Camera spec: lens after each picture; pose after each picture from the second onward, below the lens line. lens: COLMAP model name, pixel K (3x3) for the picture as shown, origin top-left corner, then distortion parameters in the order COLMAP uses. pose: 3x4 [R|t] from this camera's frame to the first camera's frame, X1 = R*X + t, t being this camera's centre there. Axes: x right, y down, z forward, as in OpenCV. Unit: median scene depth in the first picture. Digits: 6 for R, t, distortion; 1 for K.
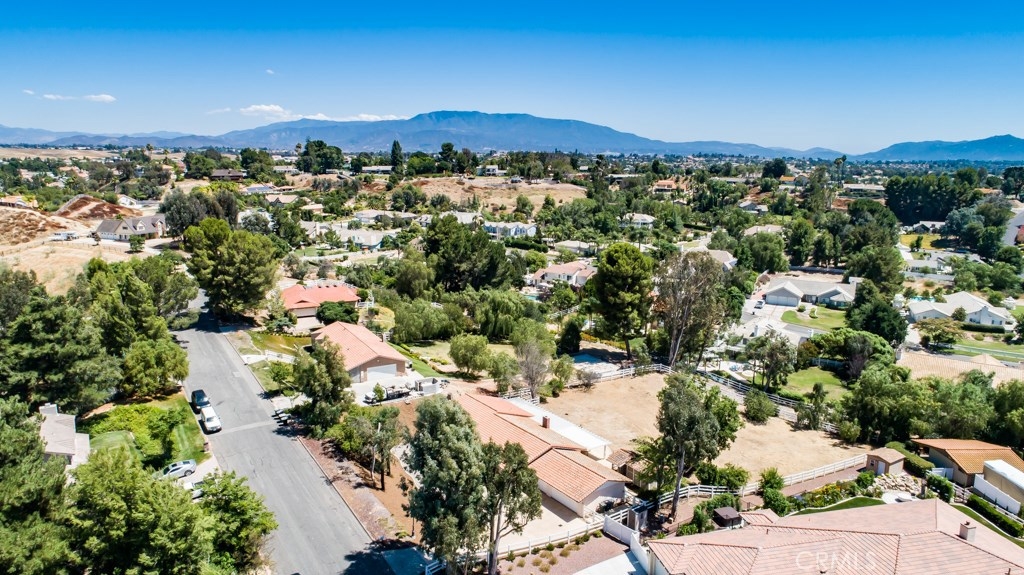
lens RADIAL K [[689.6, 0, 512.0], [0, 689.6, 287.5], [0, 0, 1]] dist [-0.012735, 0.004629]
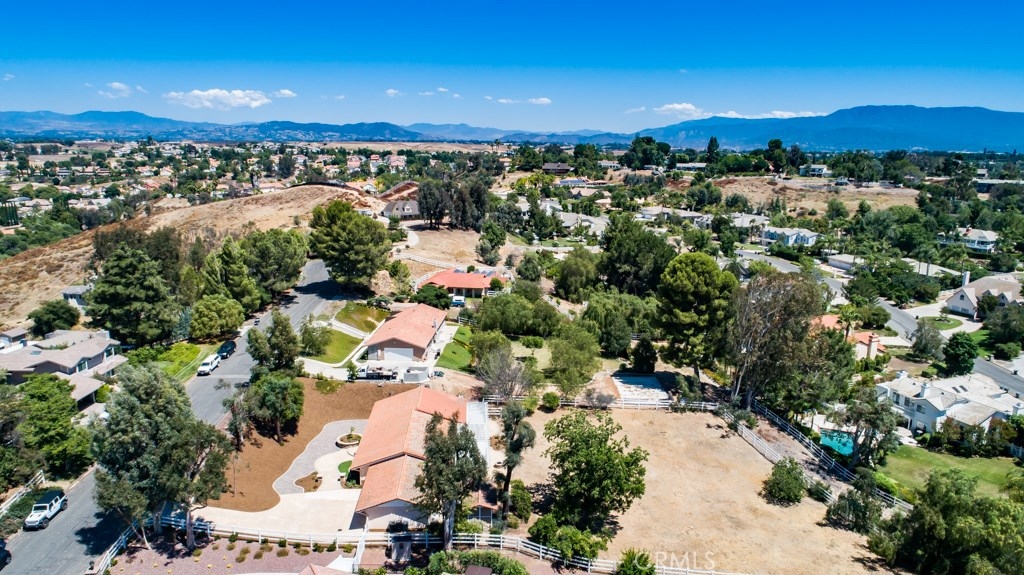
lens RADIAL K [[689.6, 0, 512.0], [0, 689.6, 287.5], [0, 0, 1]] dist [-0.012735, 0.004629]
pose [[0.847208, 0.112069, -0.519306, 0.152183], [-0.110442, 0.993295, 0.034181, -0.009841], [0.519655, 0.028395, 0.853905, 0.062591]]
